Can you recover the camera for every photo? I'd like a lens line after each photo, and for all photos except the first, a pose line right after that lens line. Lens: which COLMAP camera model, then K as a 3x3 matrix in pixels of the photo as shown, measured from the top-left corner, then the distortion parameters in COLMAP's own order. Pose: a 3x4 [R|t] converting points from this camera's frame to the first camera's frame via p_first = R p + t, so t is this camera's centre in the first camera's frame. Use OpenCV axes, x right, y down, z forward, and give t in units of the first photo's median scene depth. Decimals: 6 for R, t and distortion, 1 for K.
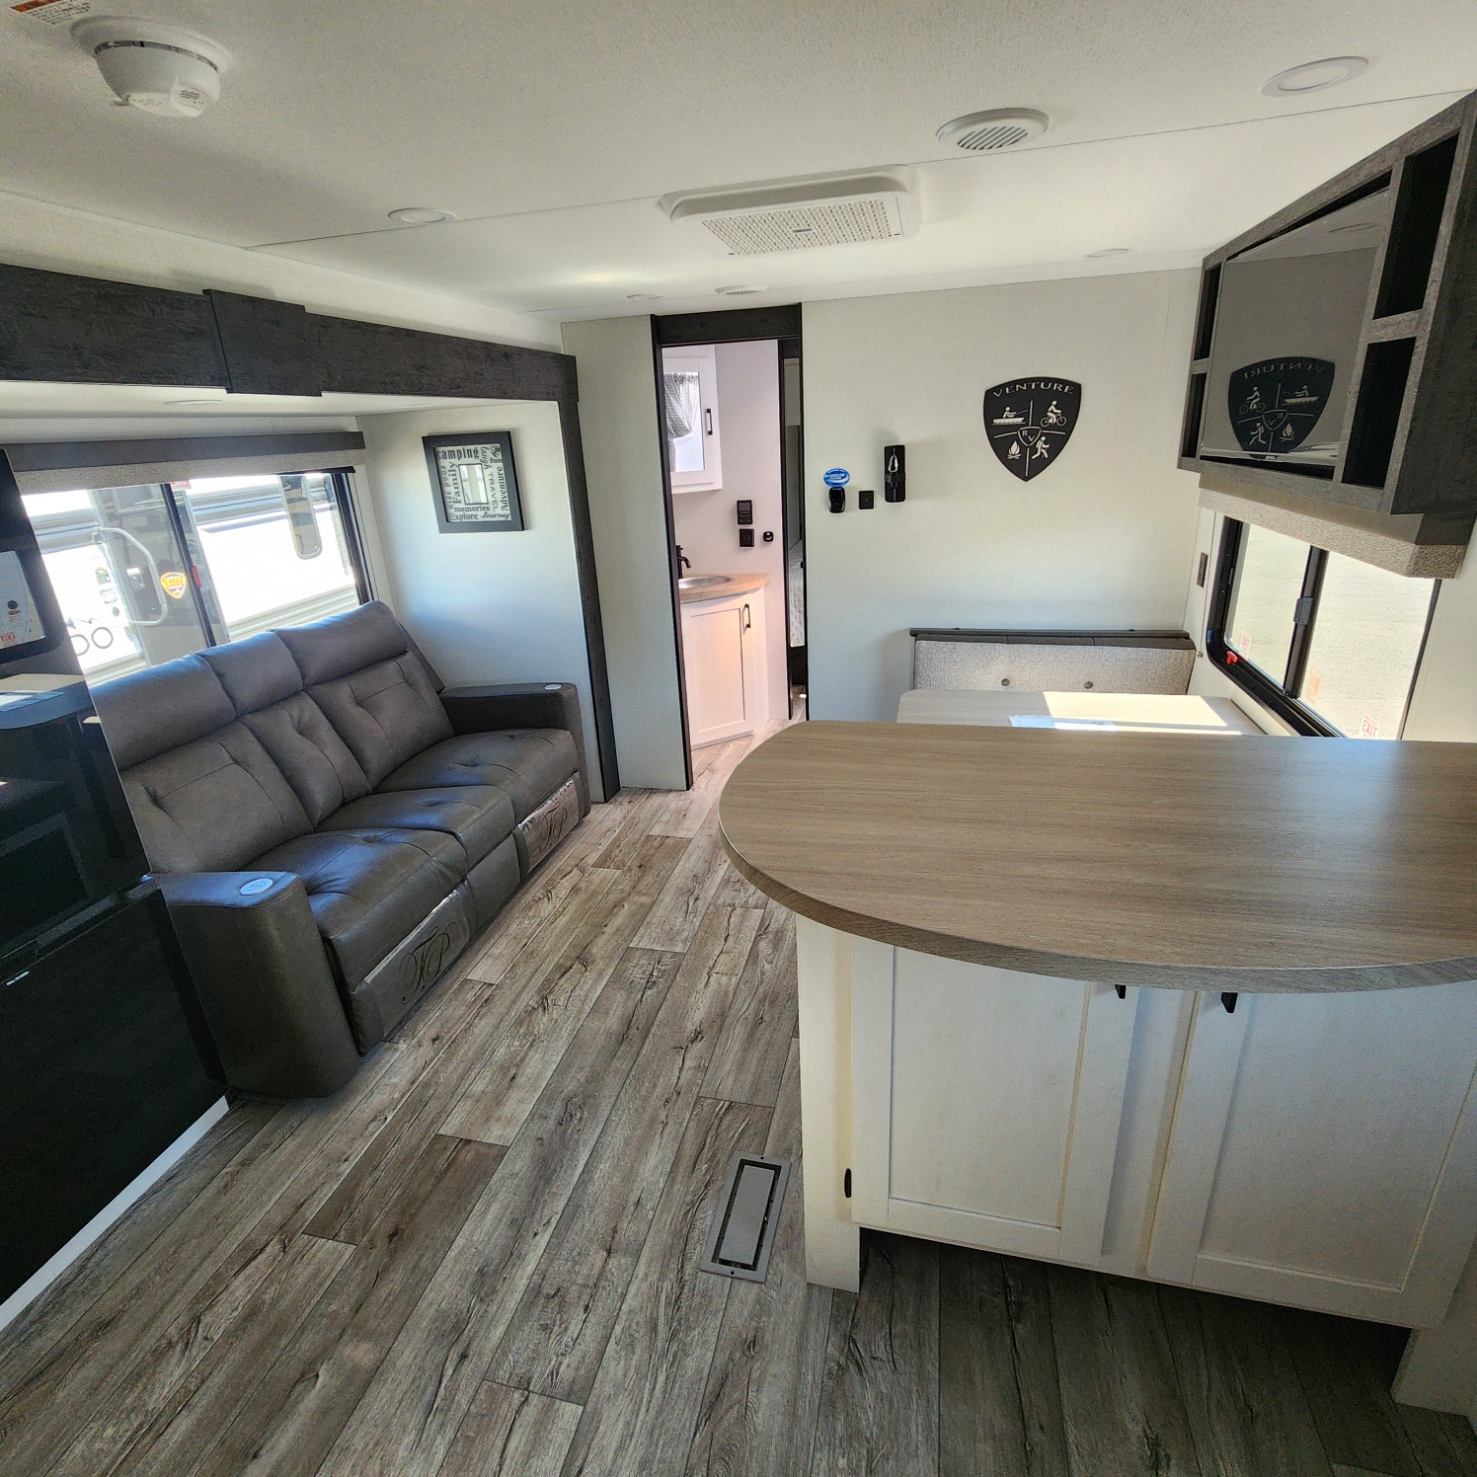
lens RADIAL K [[807.0, 0, 731.9], [0, 807.0, 722.4], [0, 0, 1]] dist [0.003085, -0.002677]
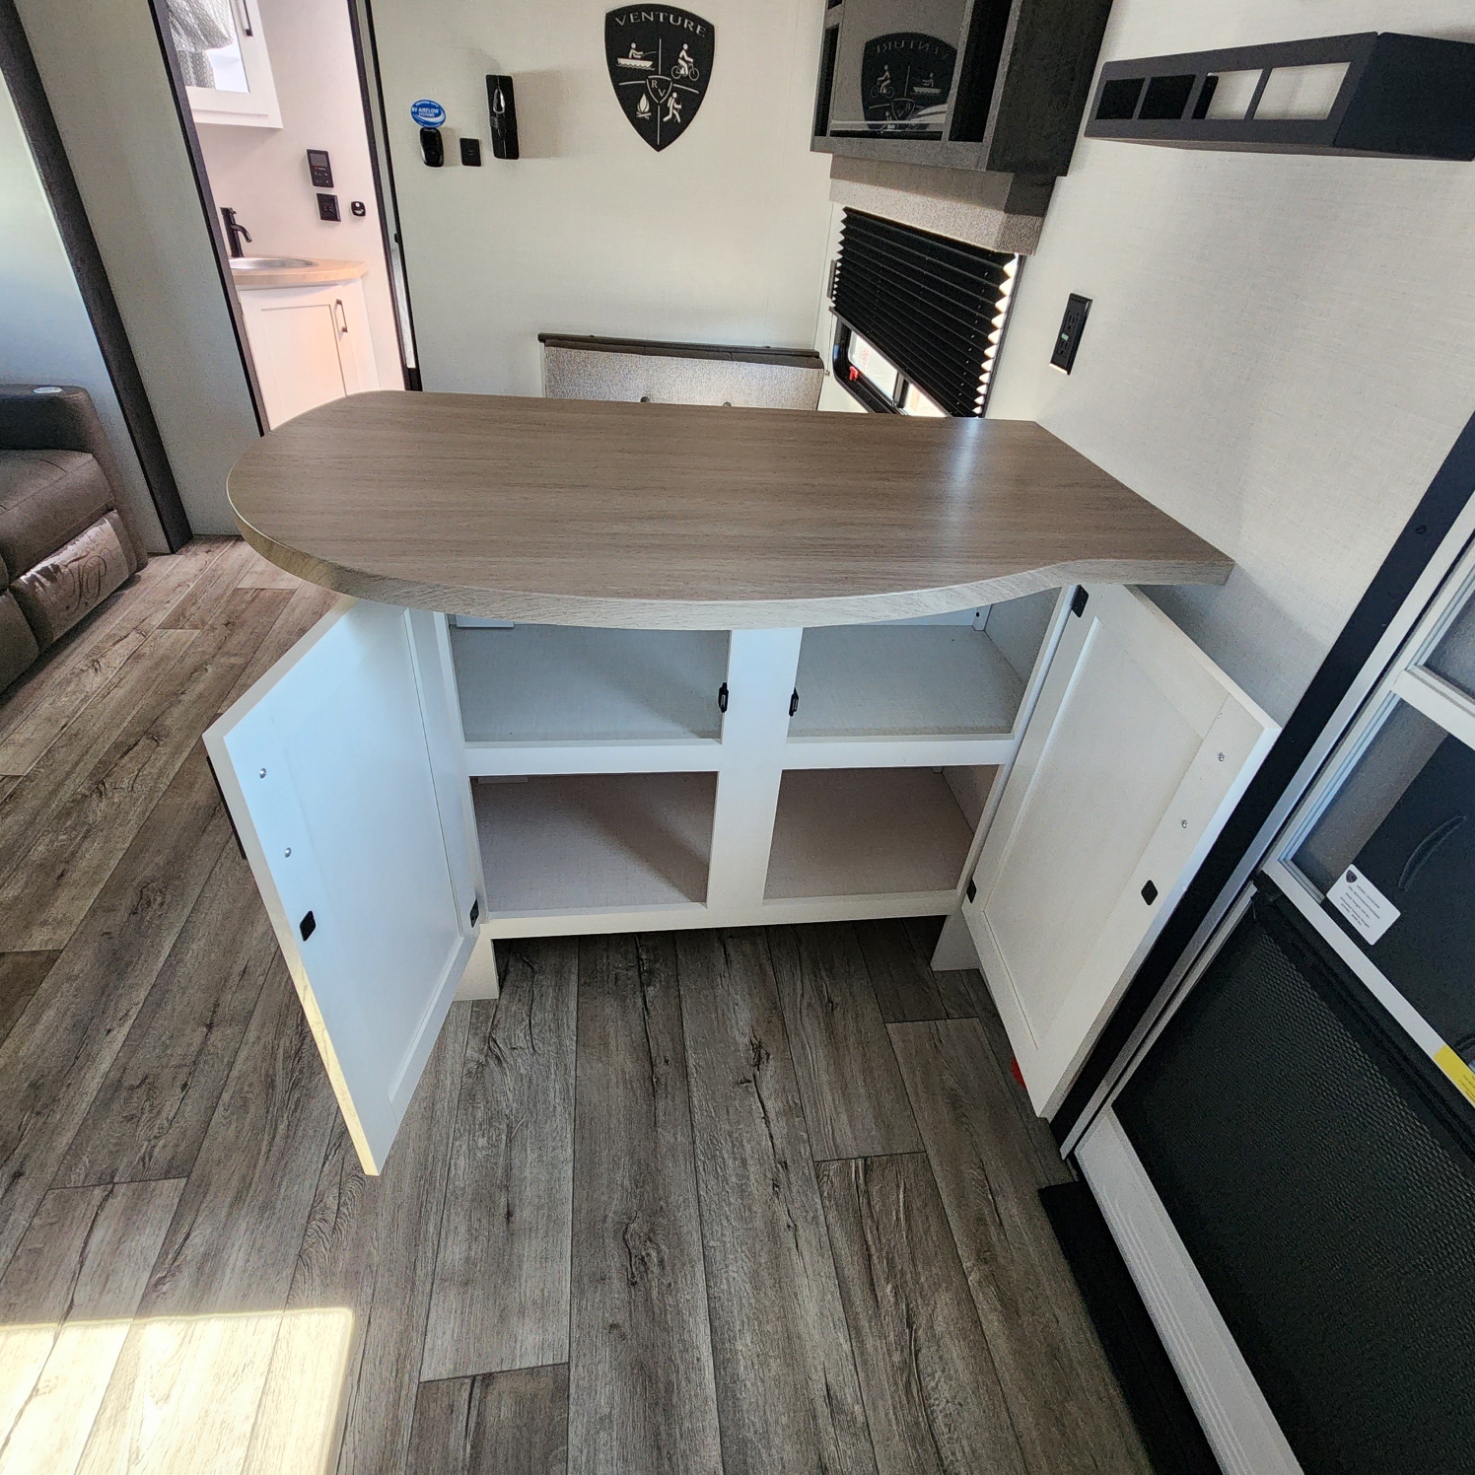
lens RADIAL K [[805.9, 0, 734.7], [0, 805.9, 725.9], [0, 0, 1]] dist [0.003085, -0.002677]
pose [[0.921338, -0.113709, 0.371761, 0.067100], [0.005139, 0.959747, 0.280820, 0.071262], [-0.388729, -0.256819, 0.884835, 0.059372]]
